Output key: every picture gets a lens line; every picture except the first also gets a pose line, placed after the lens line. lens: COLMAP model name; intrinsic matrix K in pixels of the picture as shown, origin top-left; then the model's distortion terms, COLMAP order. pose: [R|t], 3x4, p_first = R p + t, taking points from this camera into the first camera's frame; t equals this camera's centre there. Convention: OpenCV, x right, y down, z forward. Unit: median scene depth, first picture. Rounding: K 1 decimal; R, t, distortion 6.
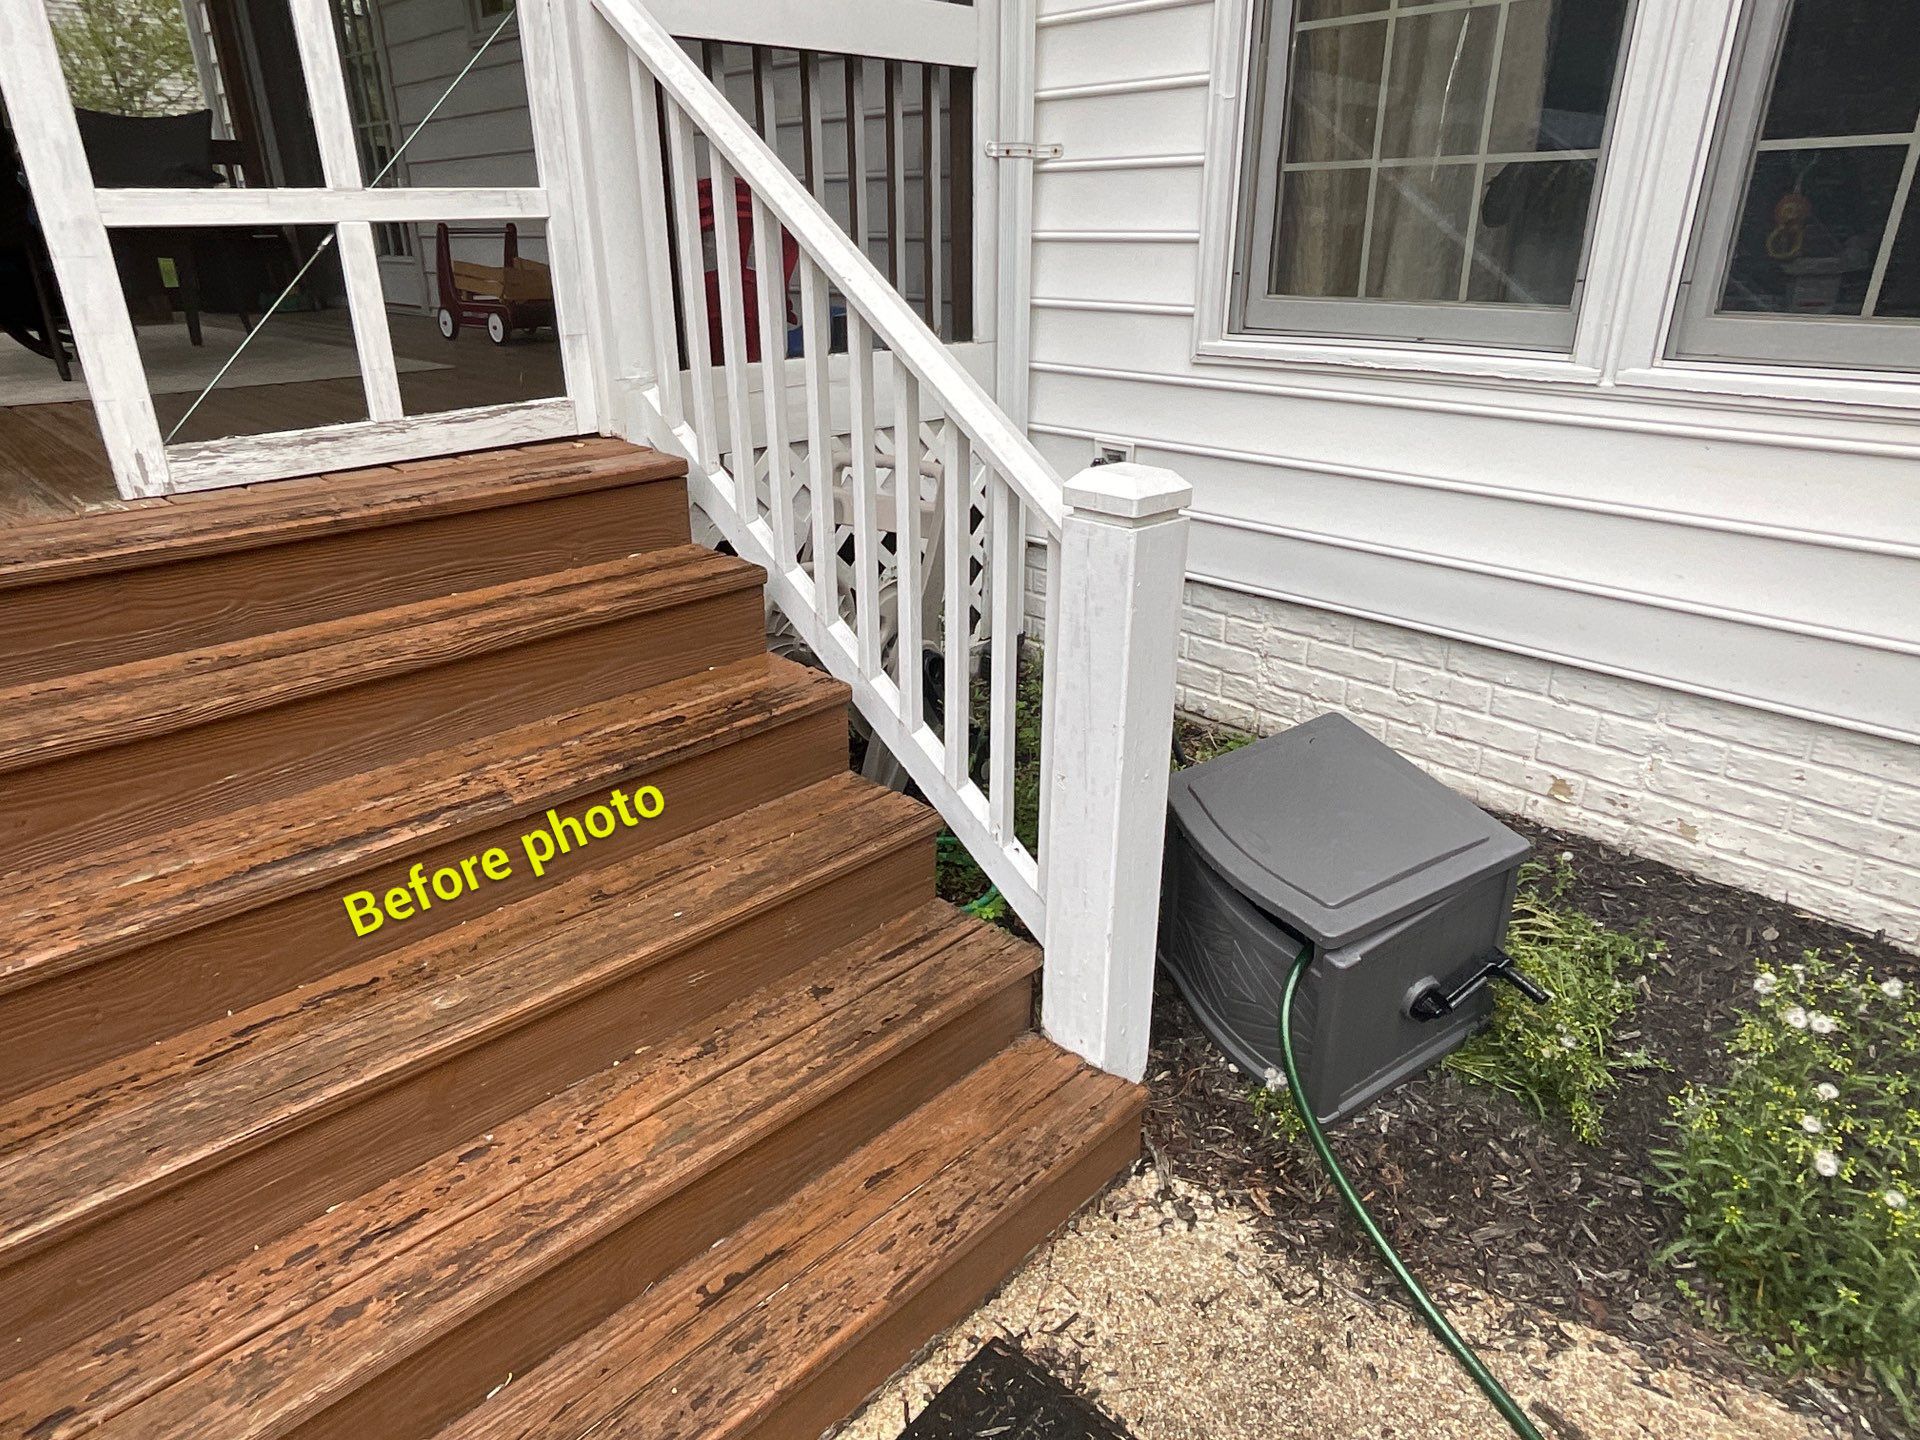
lens RADIAL K [[1172.0, 0, 955.7], [0, 1172.0, 716.1], [0, 0, 1]] dist [-0.002058, -0.004167]
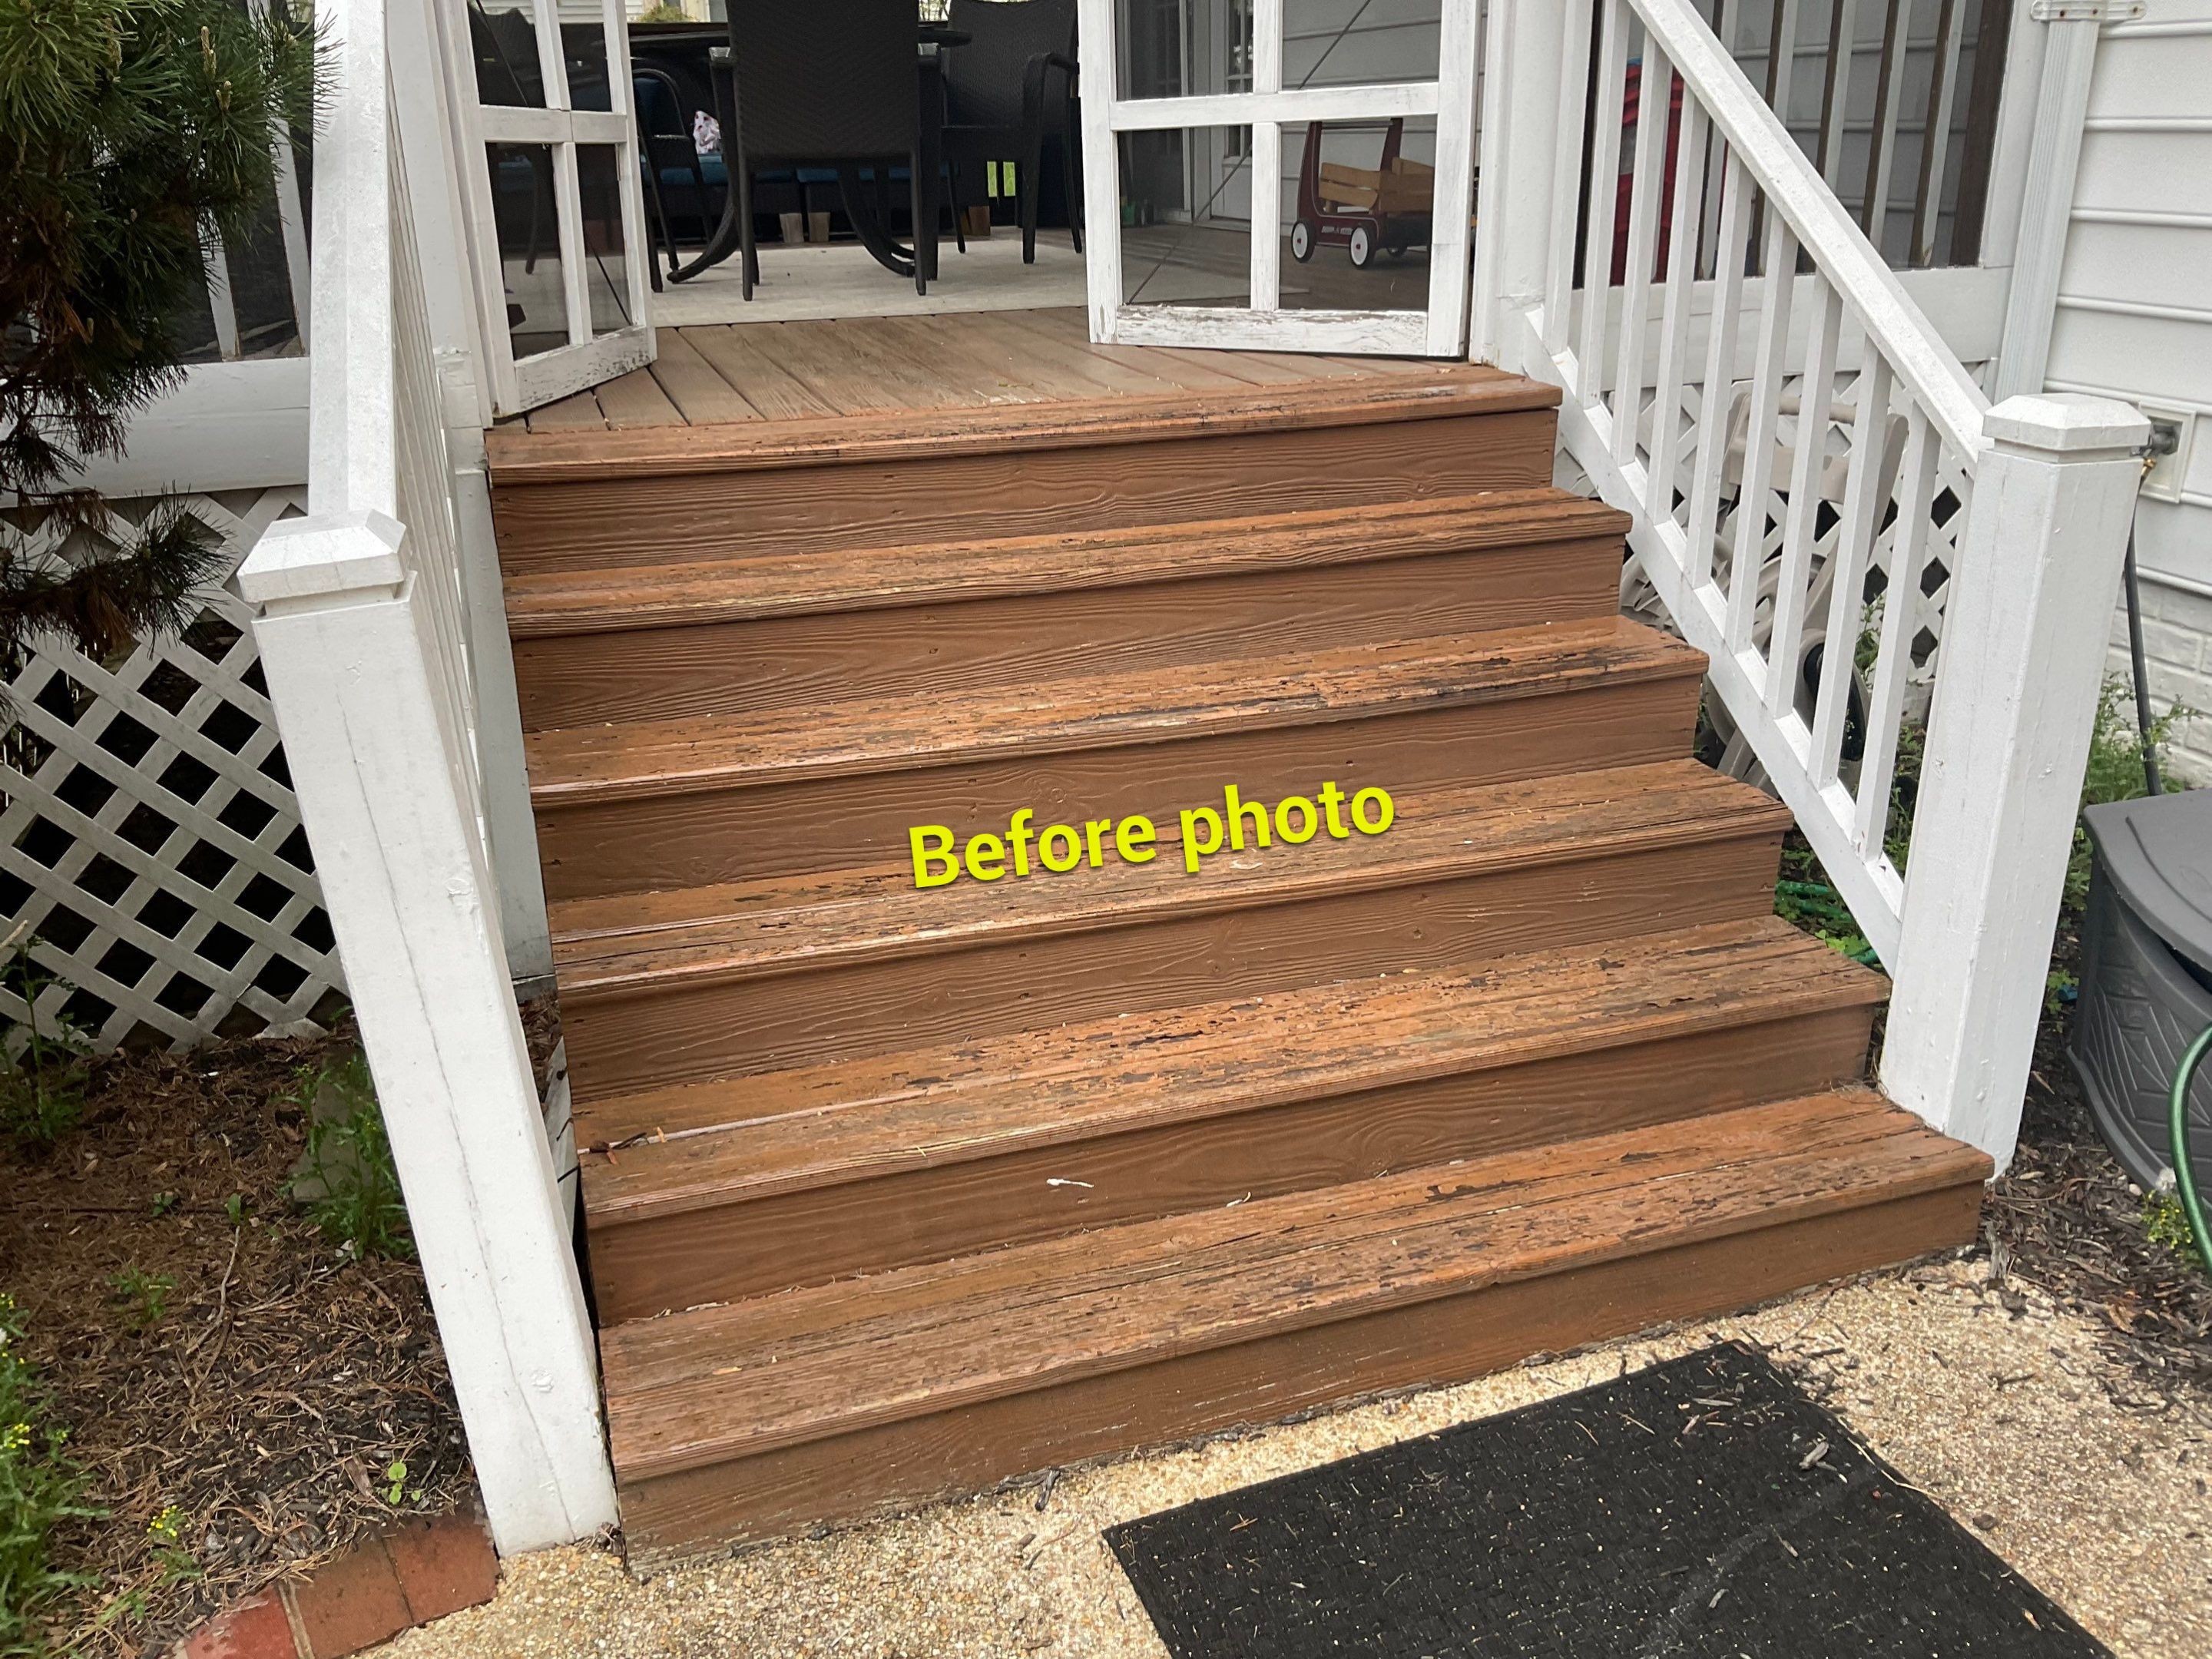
lens RADIAL K [[1819.1, 0, 1096.5], [0, 1819.1, 834.6], [0, 0, 1]] dist [0.097536, -0.189588]
pose [[0.888003, 0.151819, -0.434053, 0.123810], [-0.160144, 0.986937, 0.017571, 0.163170], [0.431050, 0.053908, 0.900716, -0.423622]]
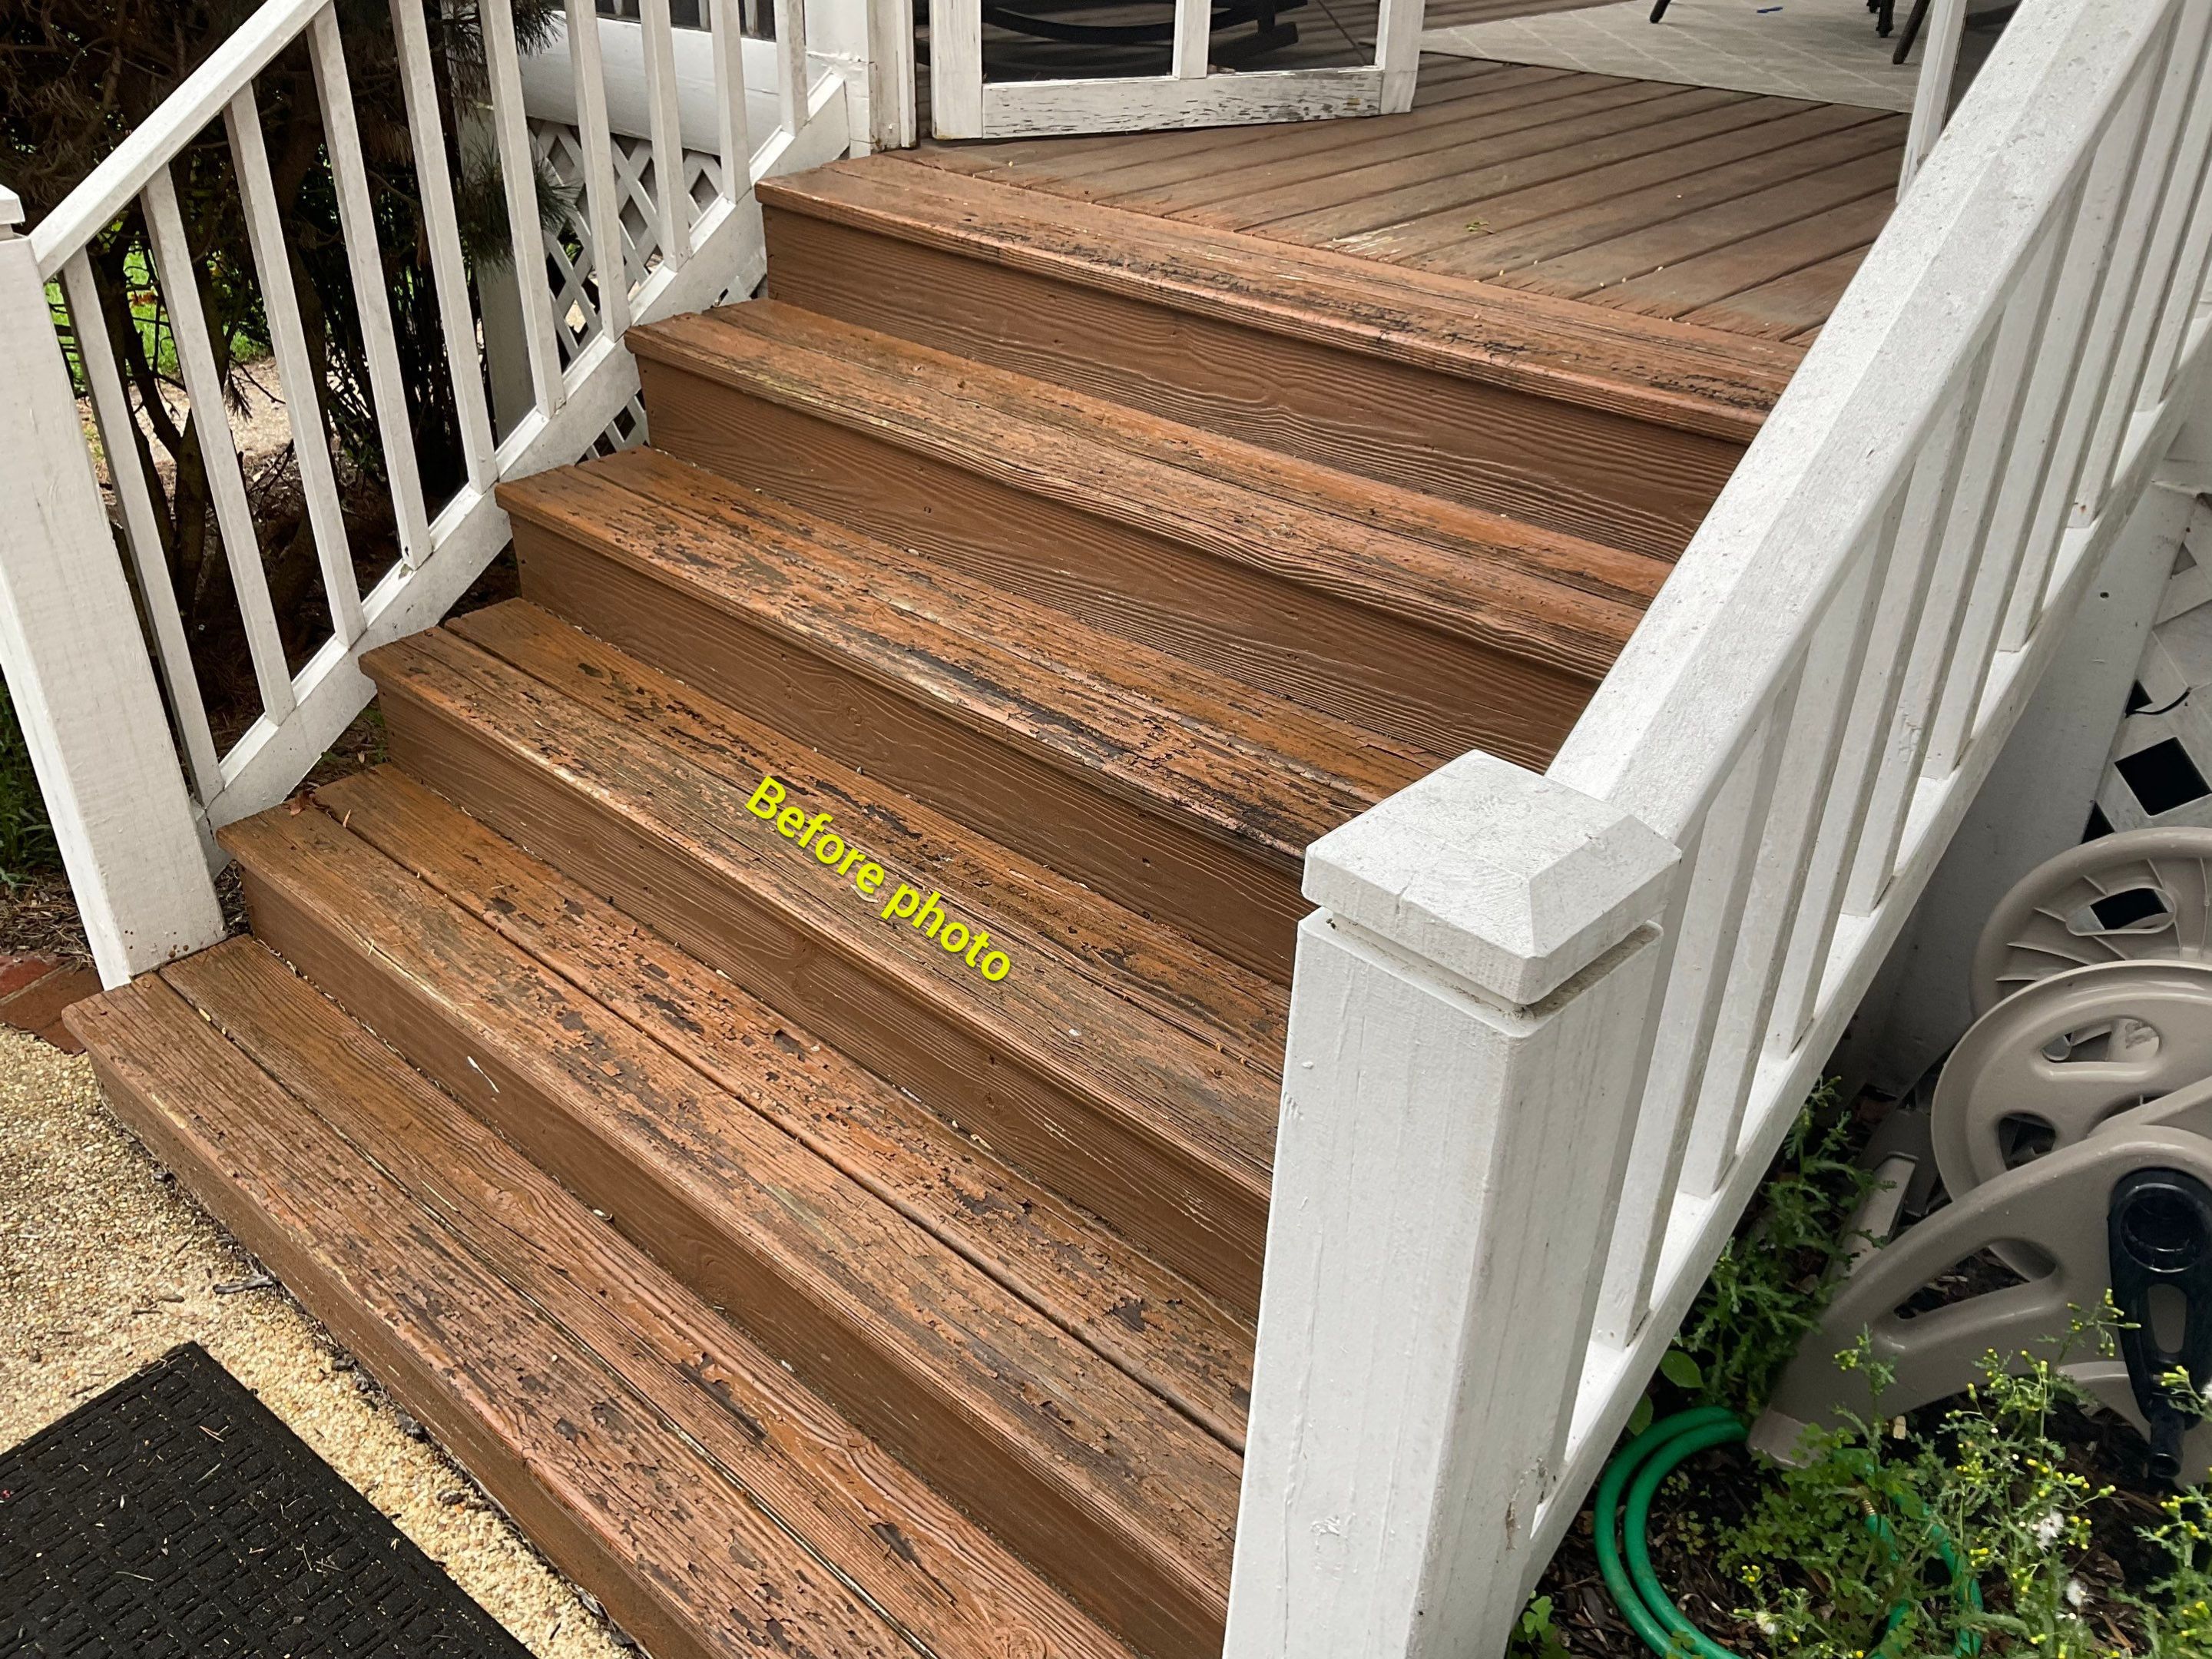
lens RADIAL K [[1819.1, 0, 1096.5], [0, 1819.1, 834.6], [0, 0, 1]] dist [0.097536, -0.189588]
pose [[0.044741, 0.510321, -0.858819, 0.506629], [-0.400725, 0.796654, 0.452506, -0.335585], [0.915105, 0.323904, 0.240141, 0.644675]]
